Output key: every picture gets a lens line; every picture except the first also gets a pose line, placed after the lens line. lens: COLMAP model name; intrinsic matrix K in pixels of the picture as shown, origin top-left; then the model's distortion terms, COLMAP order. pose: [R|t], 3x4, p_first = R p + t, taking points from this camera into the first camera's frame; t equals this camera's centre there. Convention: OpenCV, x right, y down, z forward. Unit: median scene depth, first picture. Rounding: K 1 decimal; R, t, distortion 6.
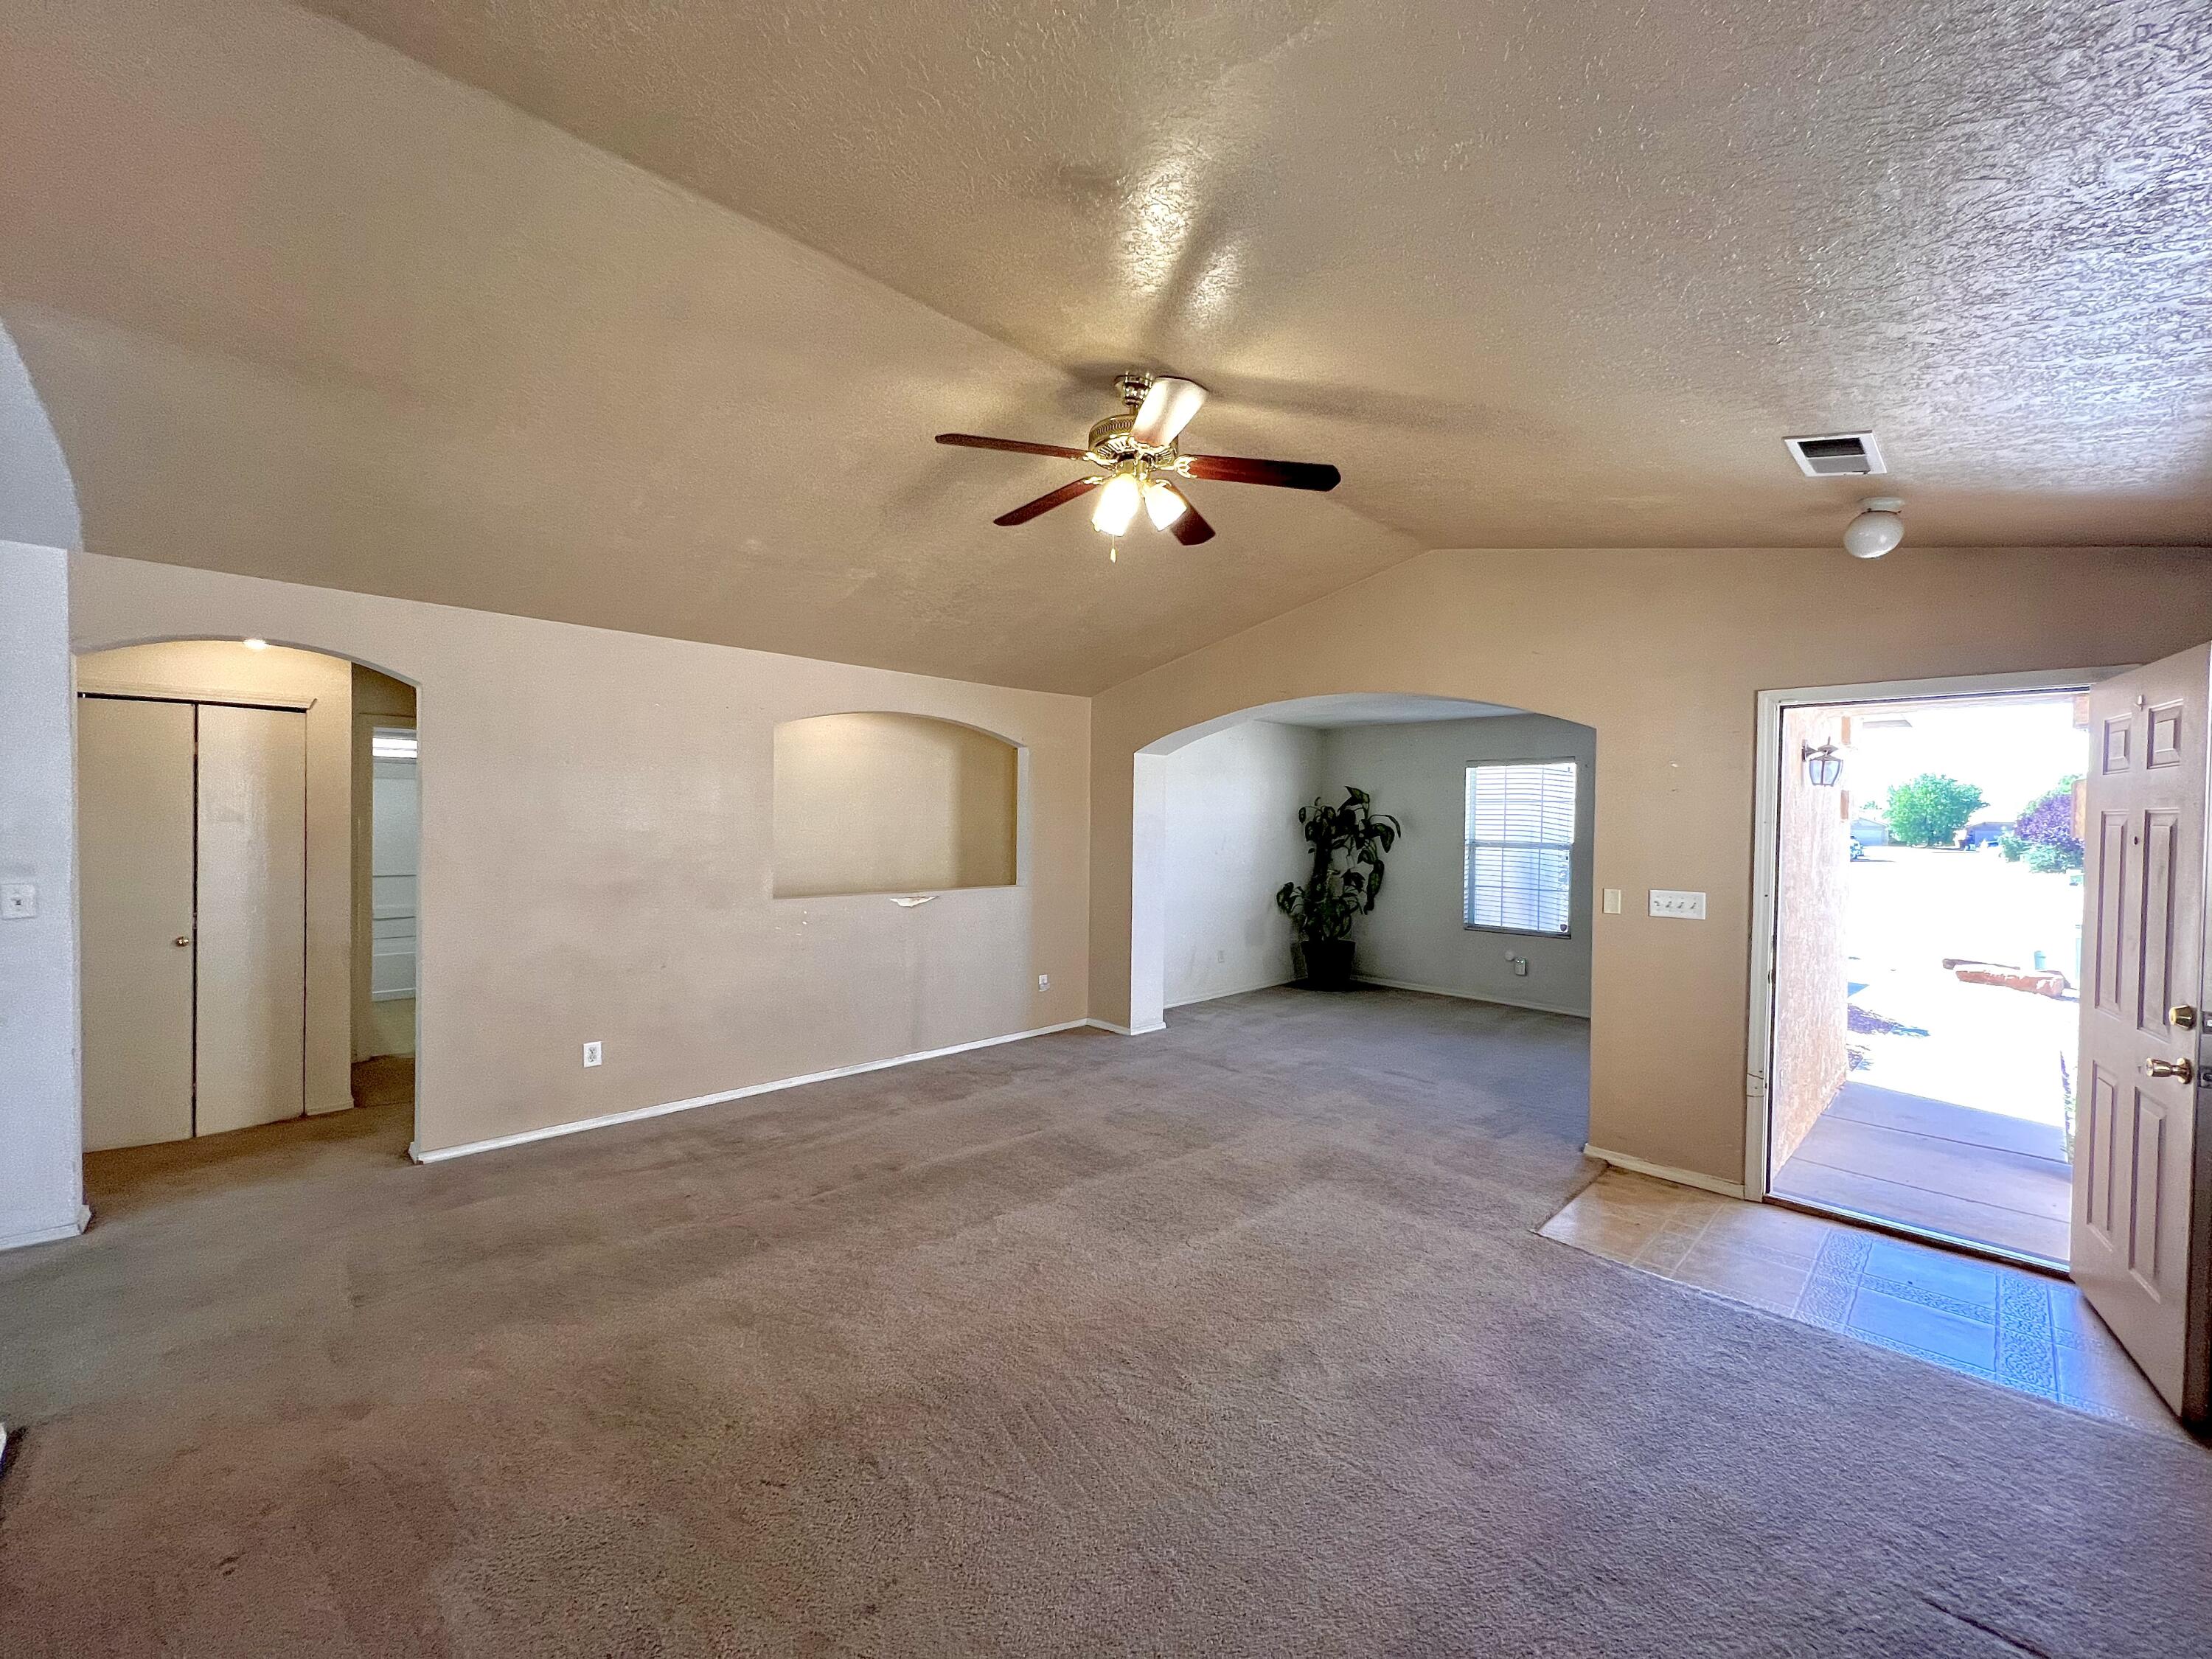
lens RADIAL K [[885.7, 0, 1109.7], [0, 885.7, 829.7], [0, 0, 1]] dist [-0.000843, 0.000239]
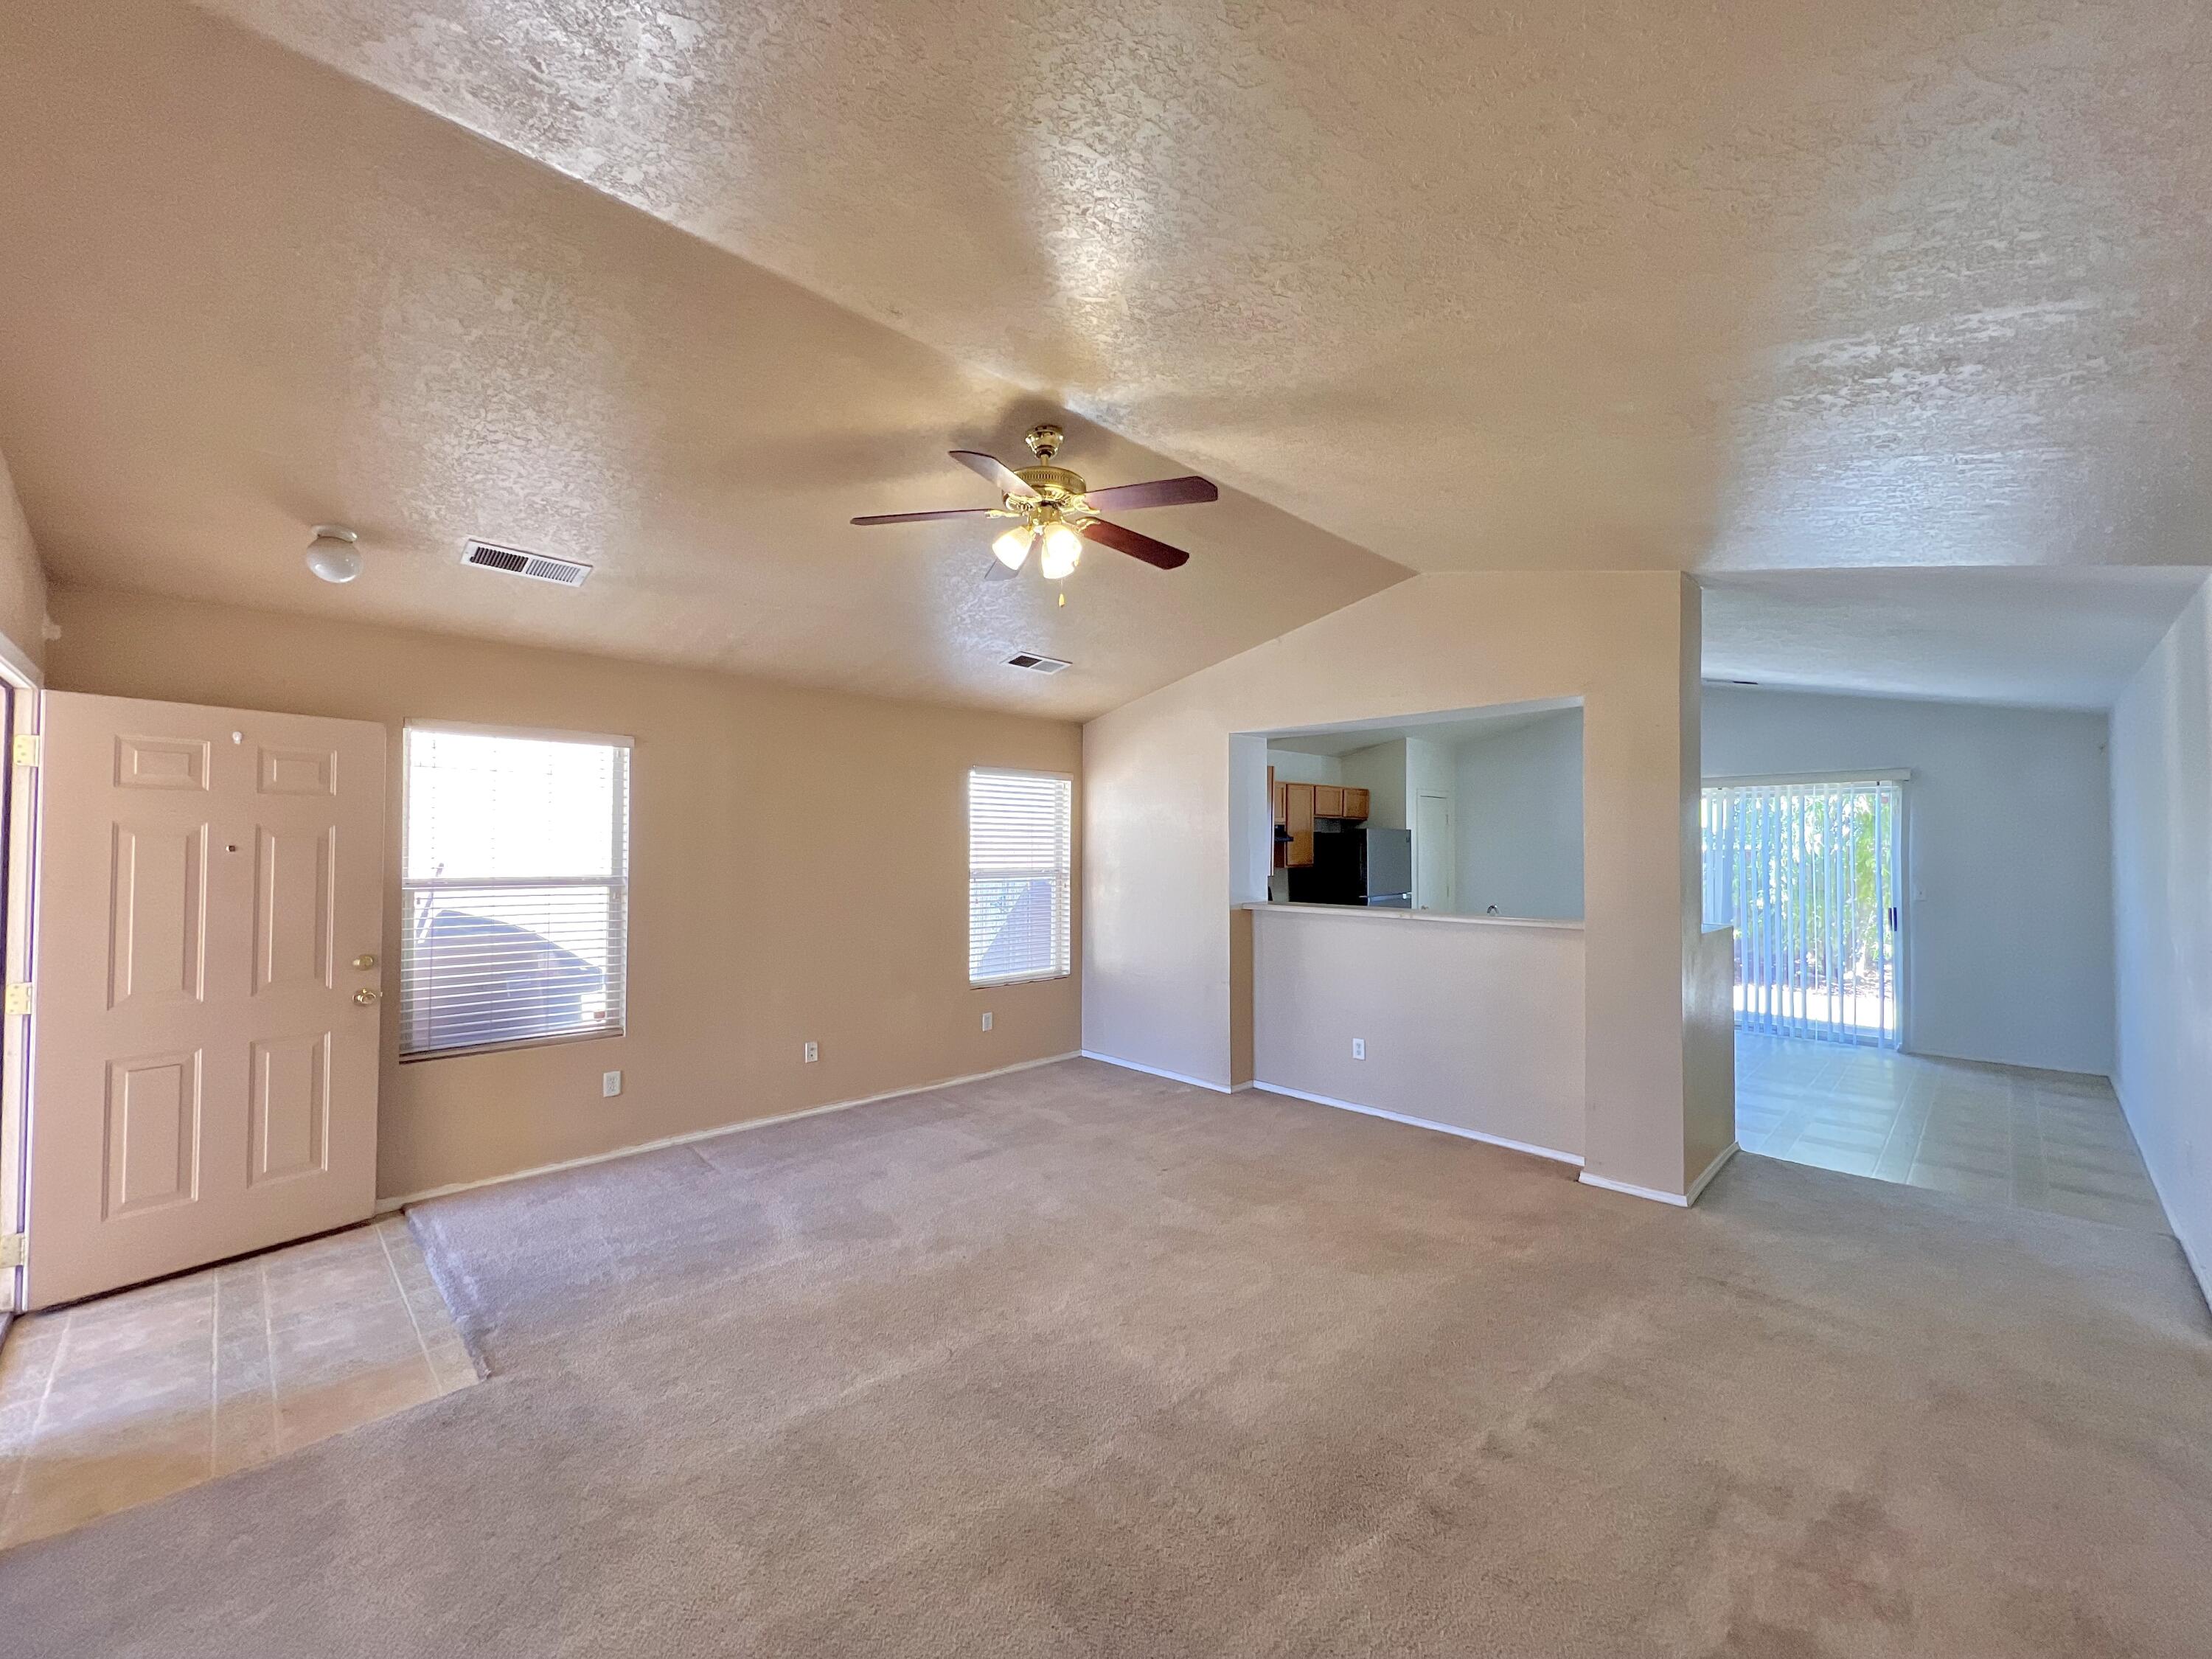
lens RADIAL K [[885.7, 0, 1109.7], [0, 885.7, 829.7], [0, 0, 1]] dist [-0.000843, 0.000239]
pose [[-0.999816, -0.018522, -0.005074, -0.030427], [-0.018486, 0.999805, -0.006884, -0.014211], [0.005200, -0.006789, -0.999963, 1.168695]]
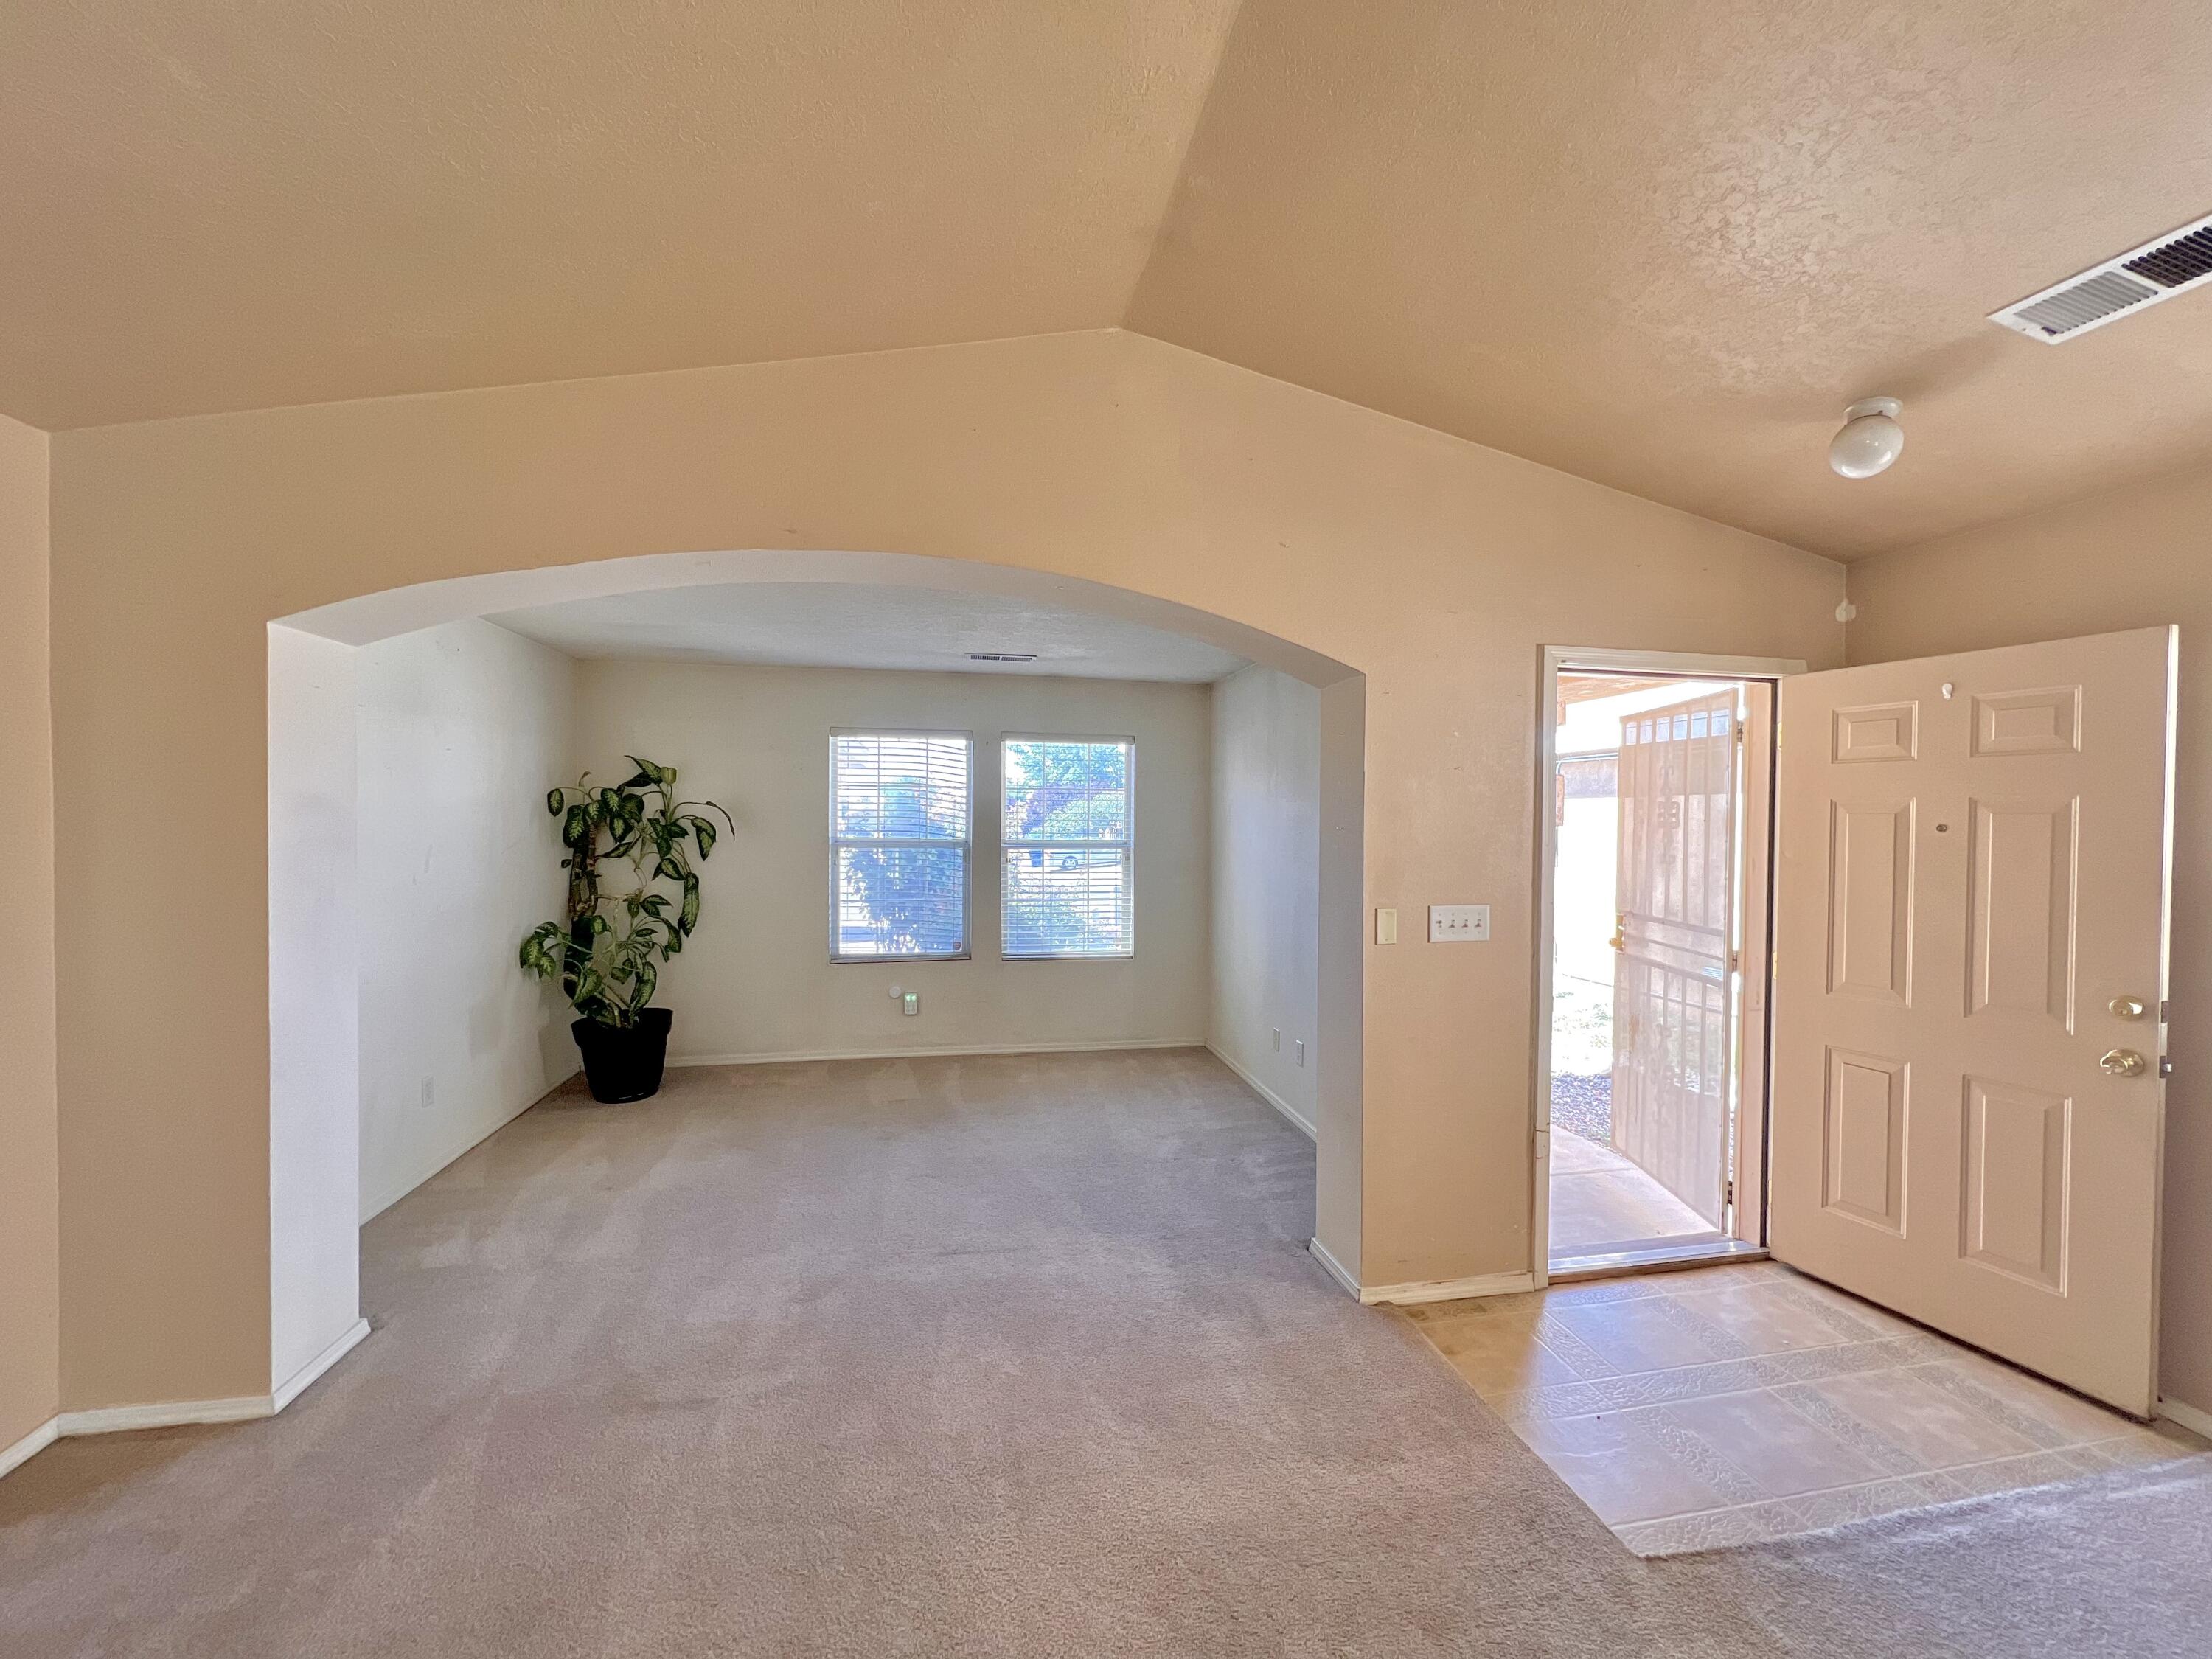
lens RADIAL K [[885.7, 0, 1109.7], [0, 885.7, 829.7], [0, 0, 1]] dist [-0.000843, 0.000239]
pose [[0.551633, -0.018453, 0.833883, -0.102197], [0.010820, 0.999829, 0.014968, -0.005542], [-0.834017, 0.000766, 0.551739, 0.643456]]
